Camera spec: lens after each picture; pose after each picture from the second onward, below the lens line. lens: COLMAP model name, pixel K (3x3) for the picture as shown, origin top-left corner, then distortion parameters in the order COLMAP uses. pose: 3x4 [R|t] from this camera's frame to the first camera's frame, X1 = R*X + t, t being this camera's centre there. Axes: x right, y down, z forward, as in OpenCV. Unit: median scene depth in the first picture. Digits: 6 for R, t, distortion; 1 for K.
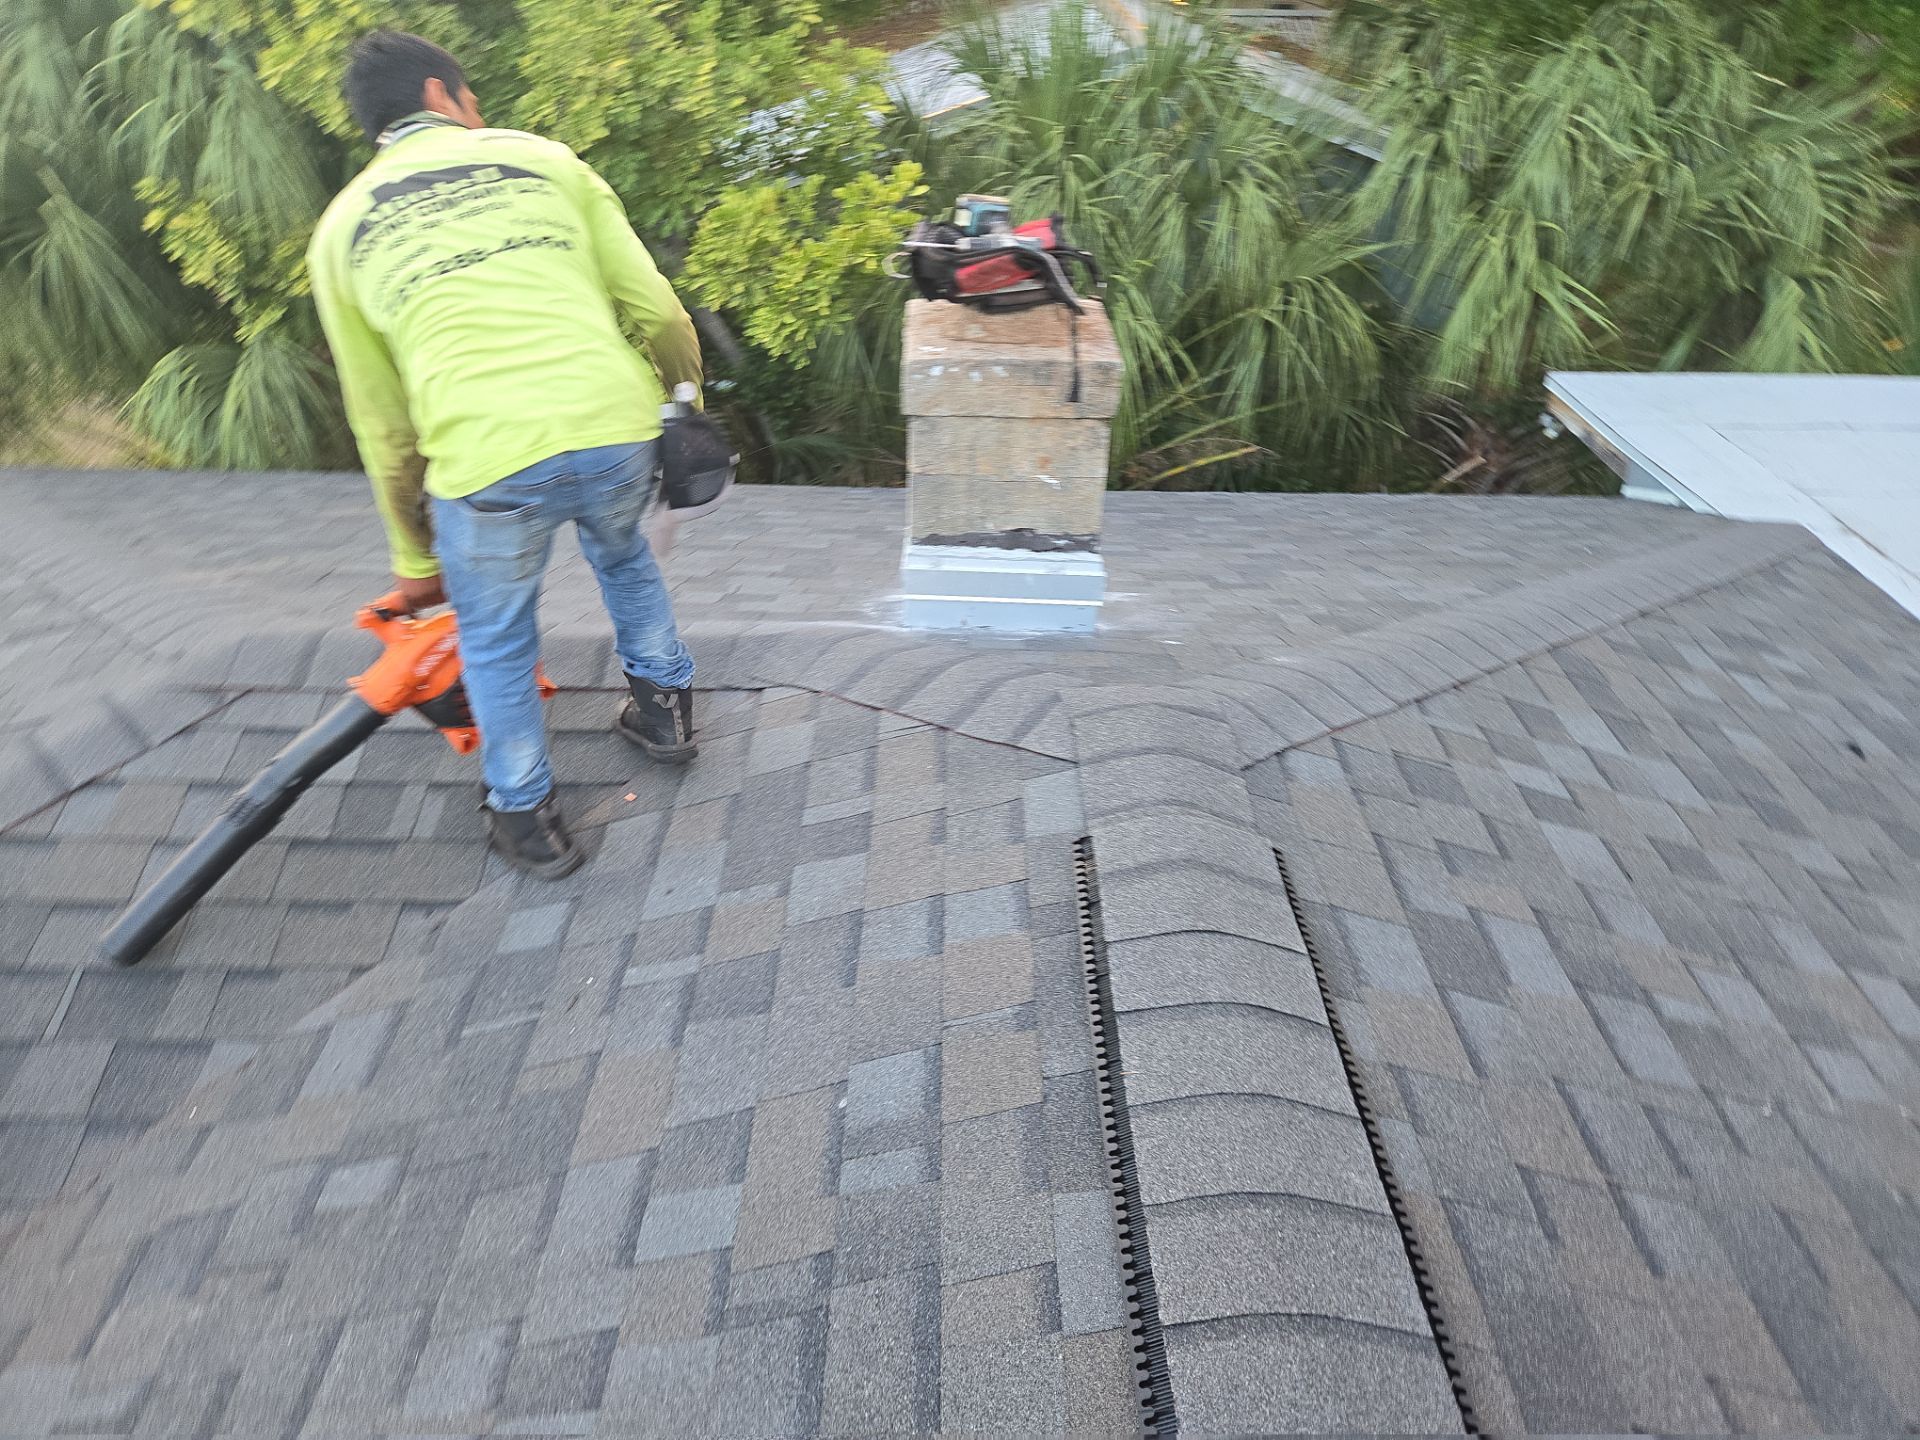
lens RADIAL K [[1278.2, 0, 959.2], [0, 1278.2, 748.6], [0, 0, 1]] dist [0.078695, -0.064429]
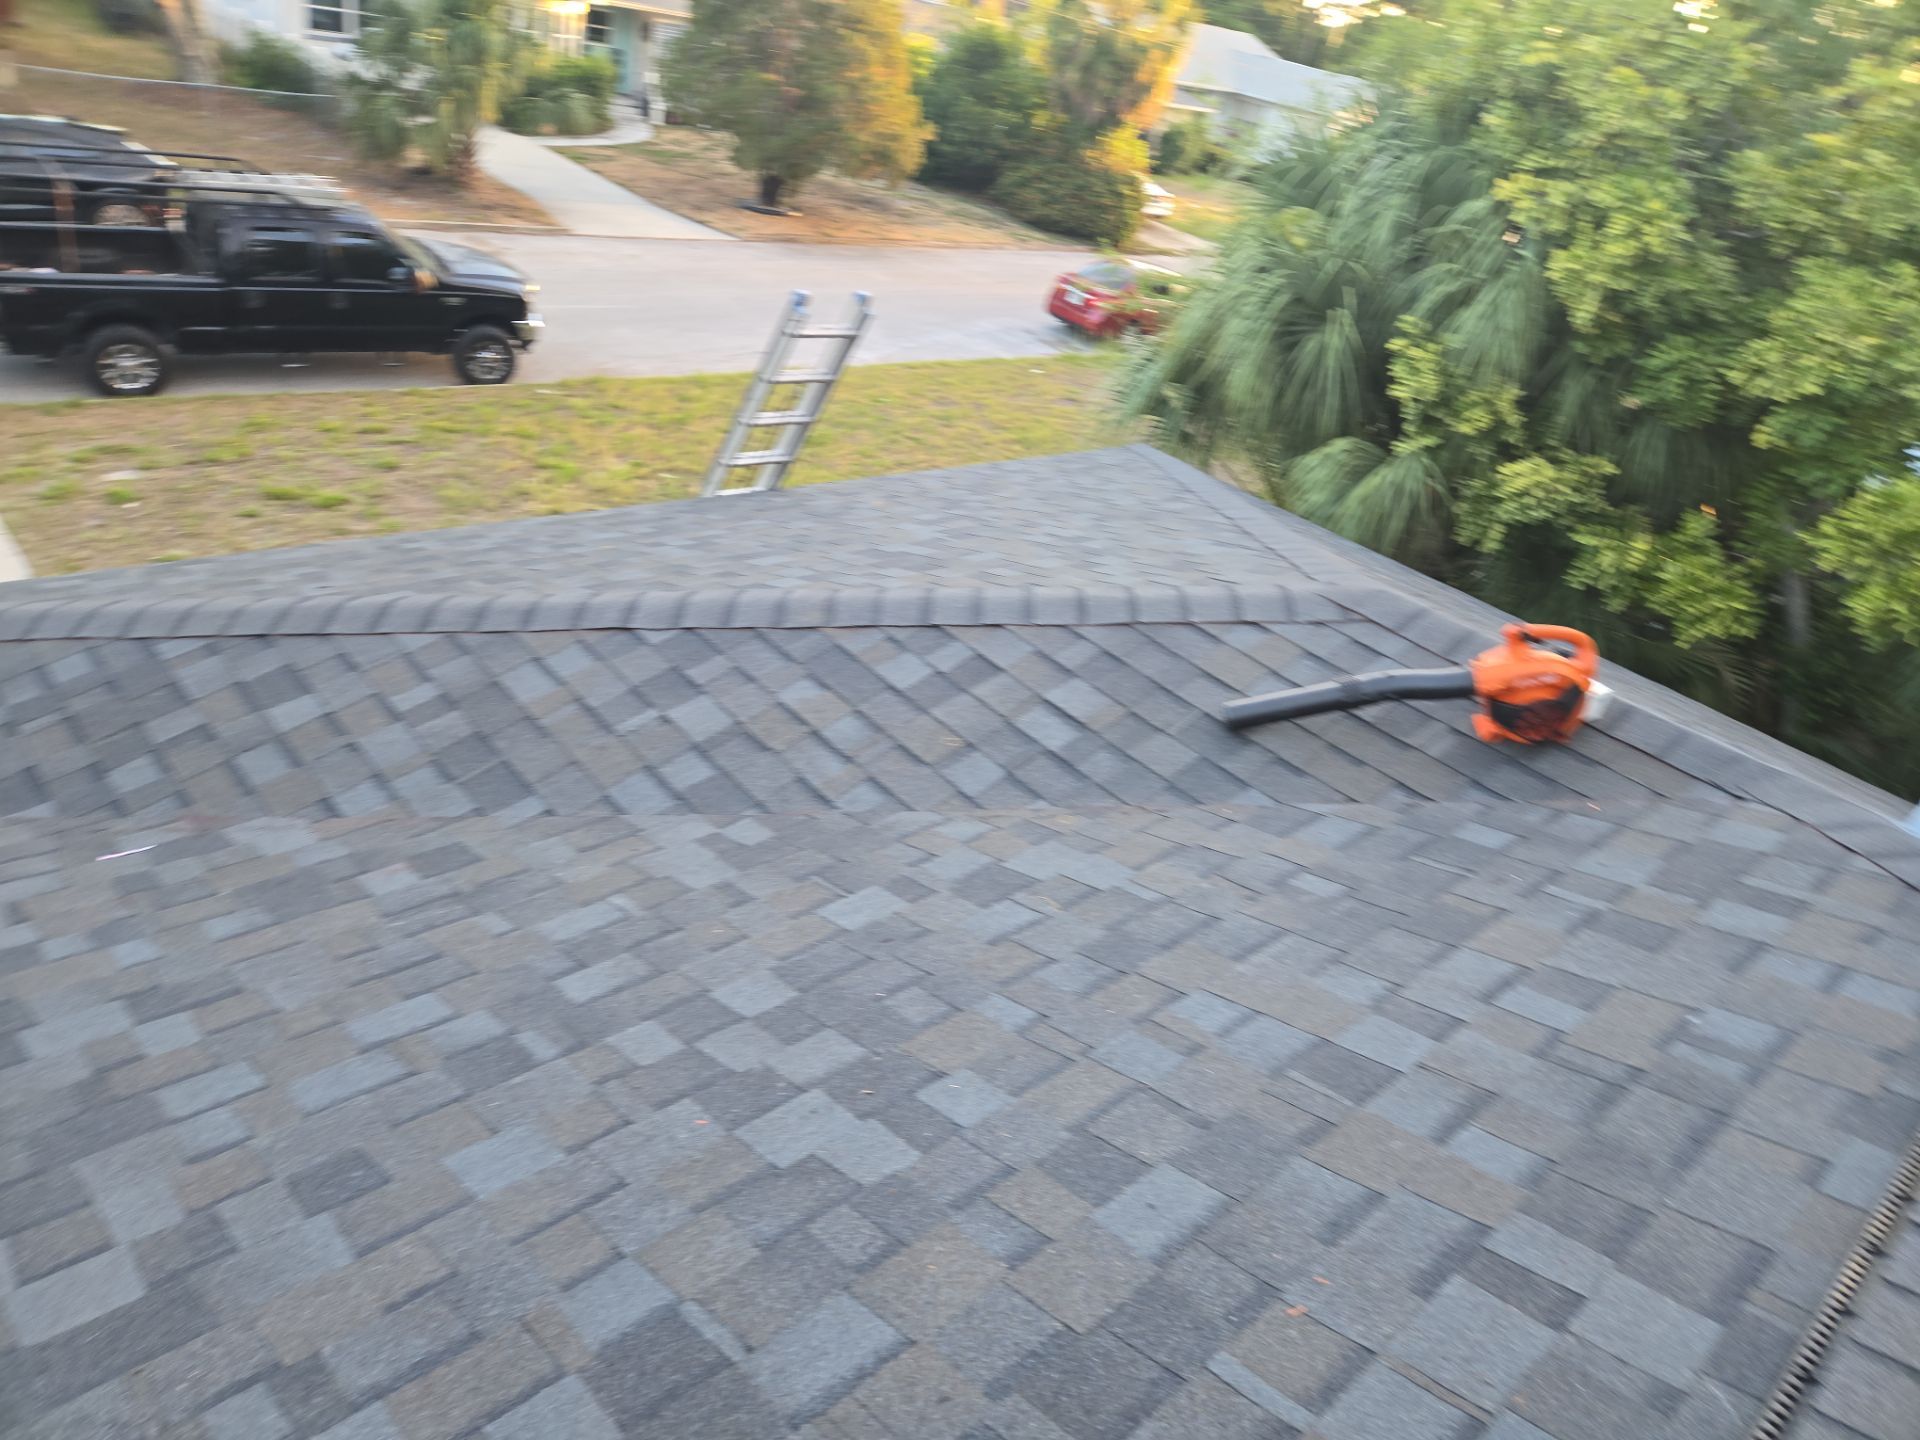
lens RADIAL K [[1278.2, 0, 959.2], [0, 1278.2, 748.6], [0, 0, 1]] dist [0.078695, -0.064429]
pose [[0.669426, 0.470458, -0.574924, 0.030007], [-0.550689, 0.833702, 0.041008, 0.297731], [0.498609, 0.289153, 0.817178, -0.368148]]
